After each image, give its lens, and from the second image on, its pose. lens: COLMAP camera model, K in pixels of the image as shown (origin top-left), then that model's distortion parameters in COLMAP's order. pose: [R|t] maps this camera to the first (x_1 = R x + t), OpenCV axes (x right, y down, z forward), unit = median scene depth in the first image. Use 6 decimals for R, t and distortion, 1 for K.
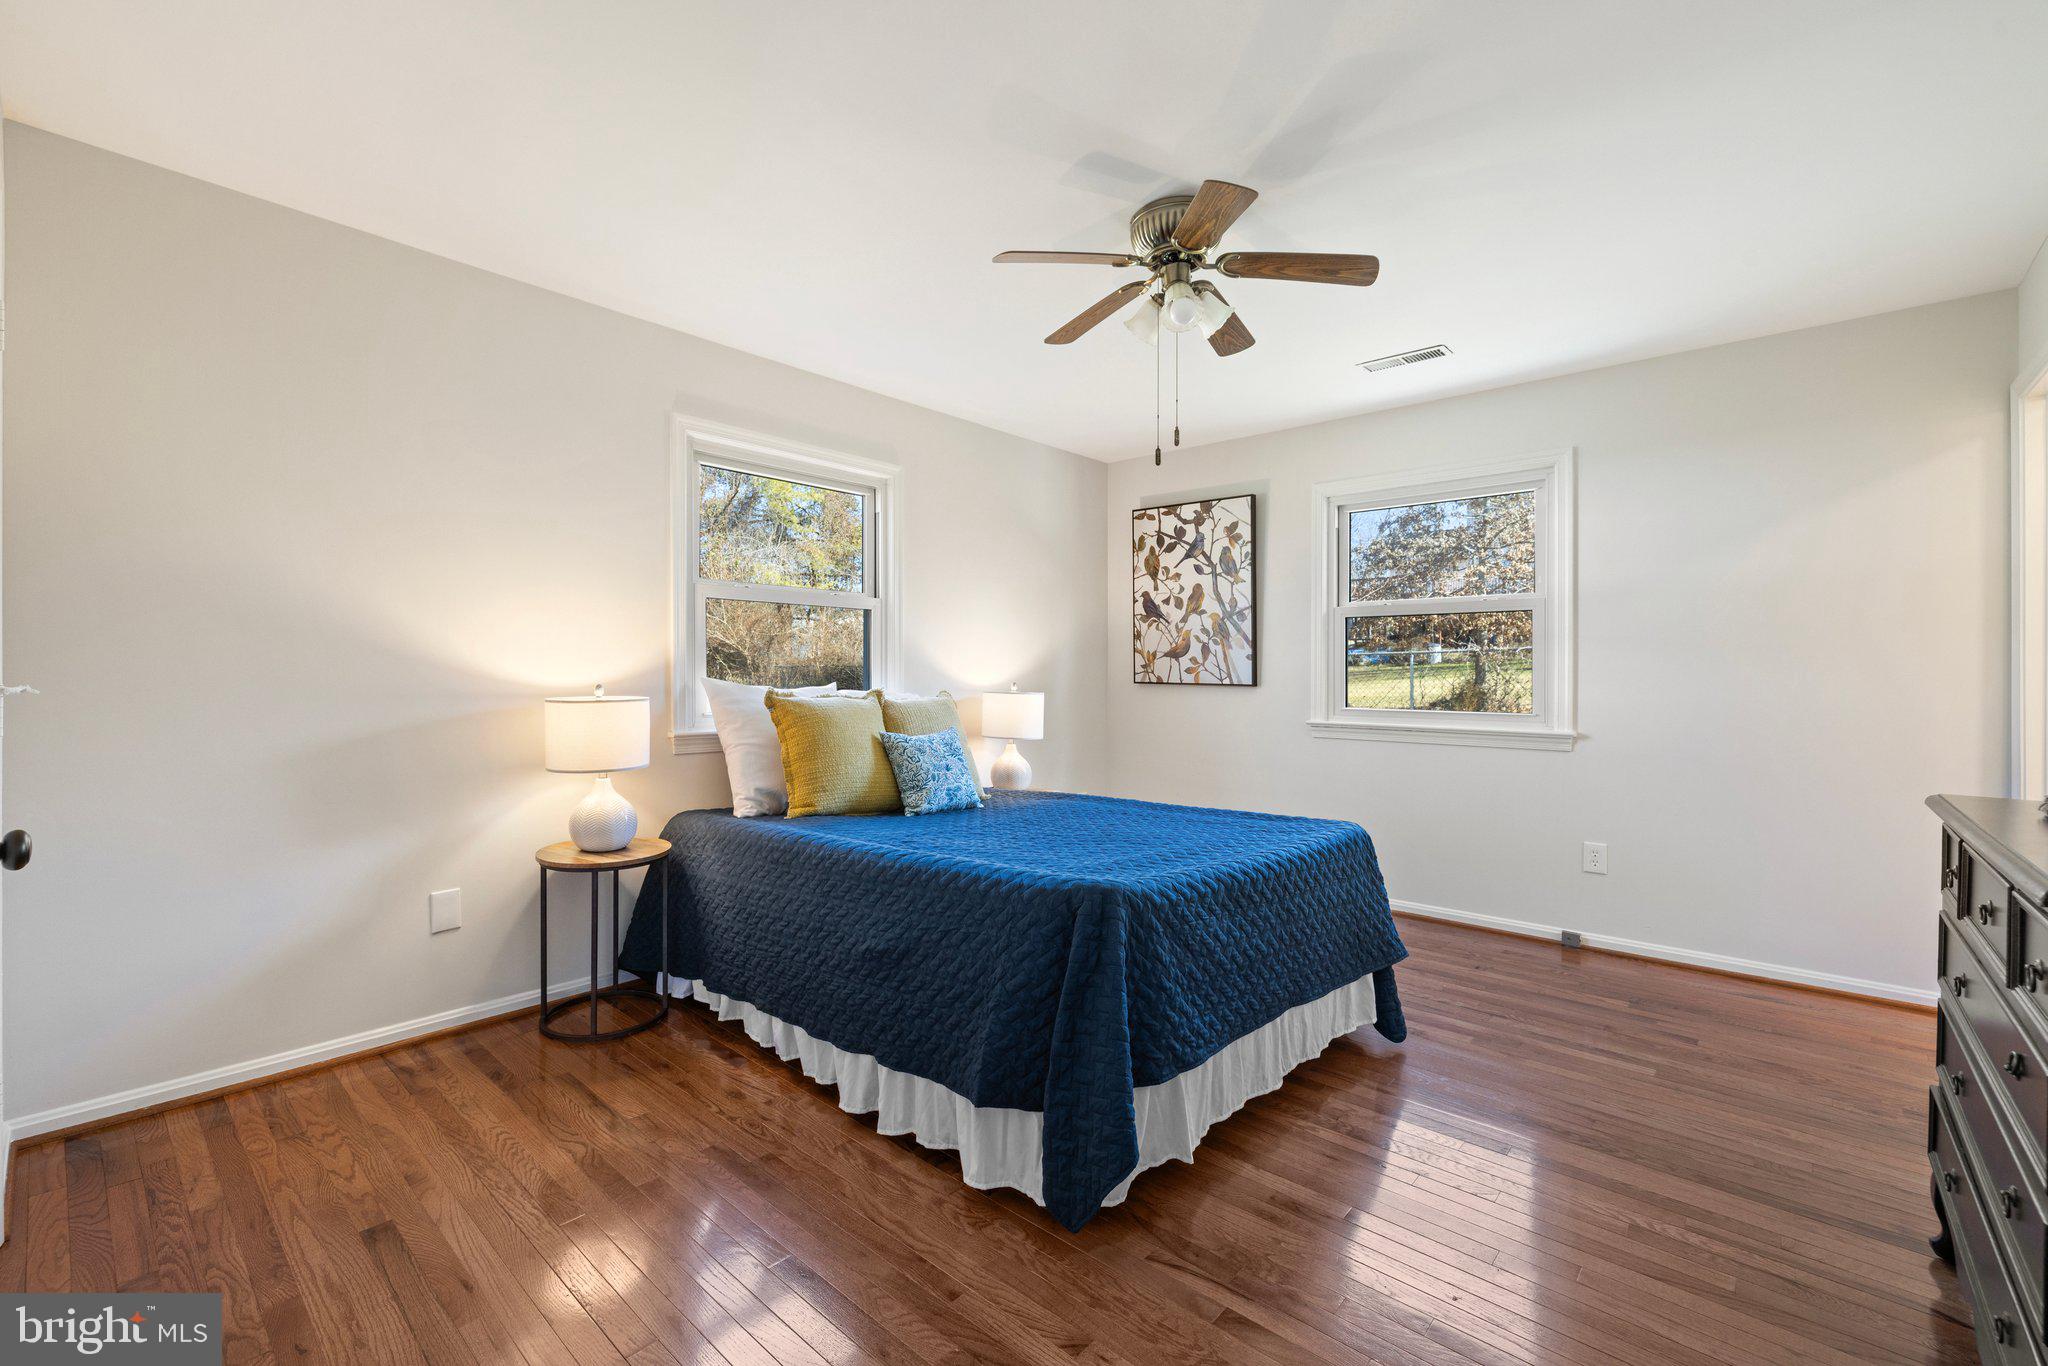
lens RADIAL K [[851.0, 0, 1024.0], [0, 851.0, 683.0], [0, 0, 1]] dist [-0.003043, 0.000037]
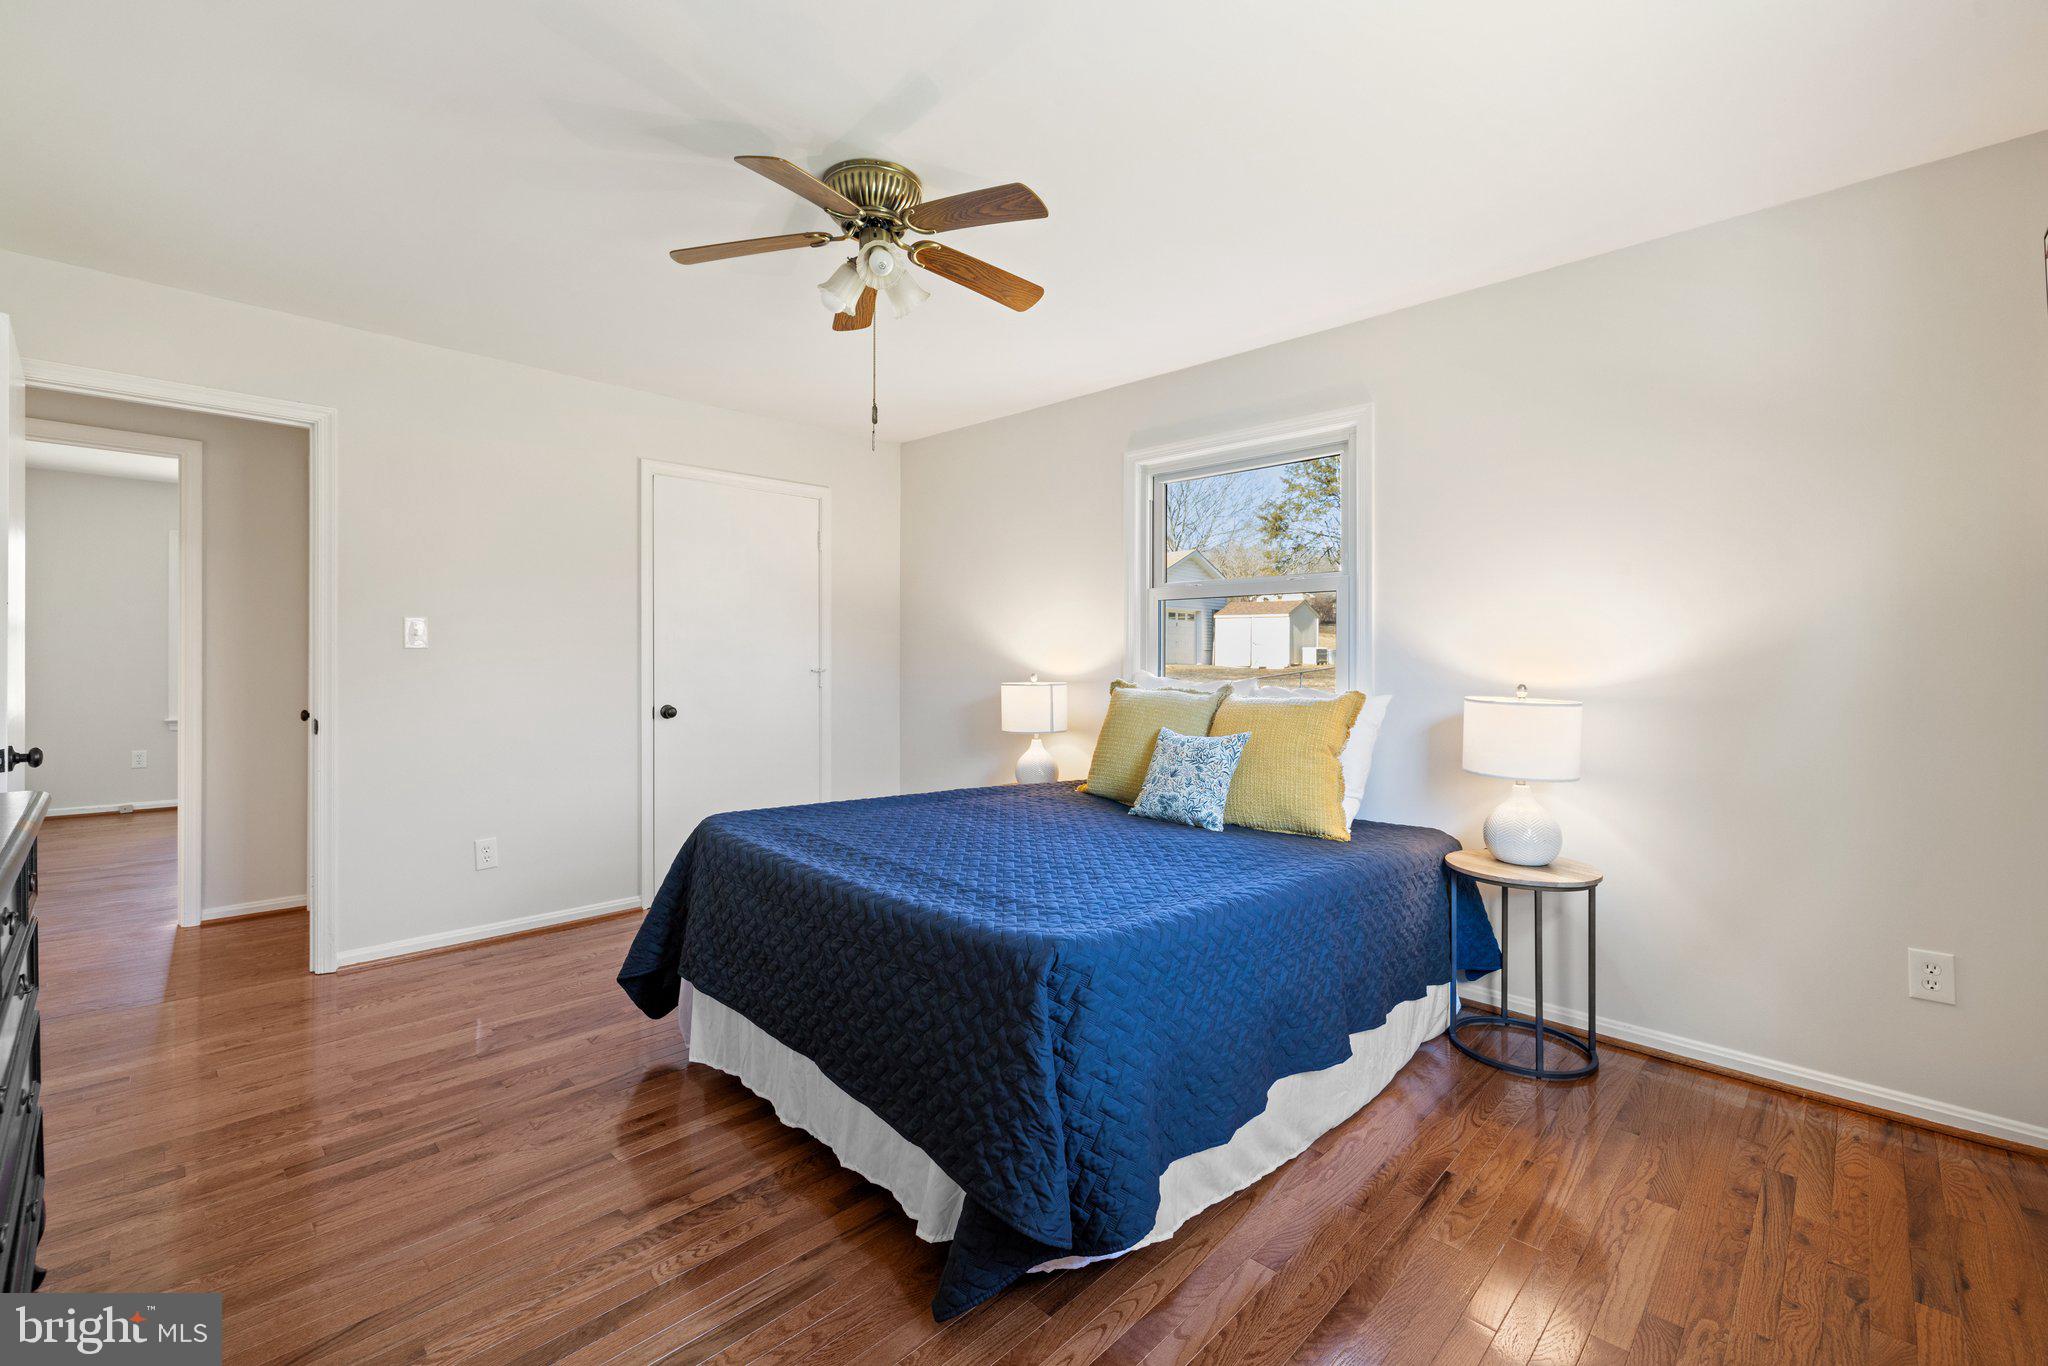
lens RADIAL K [[866.7, 0, 1000.5], [0, 866.7, 680.6], [0, 0, 1]] dist [0.002464, 0.000232]
pose [[-0.057472, 0.019960, -0.998148, 0.822210], [-0.017553, 0.999625, 0.021000, -0.013110], [0.998193, 0.018727, -0.057100, 0.872156]]
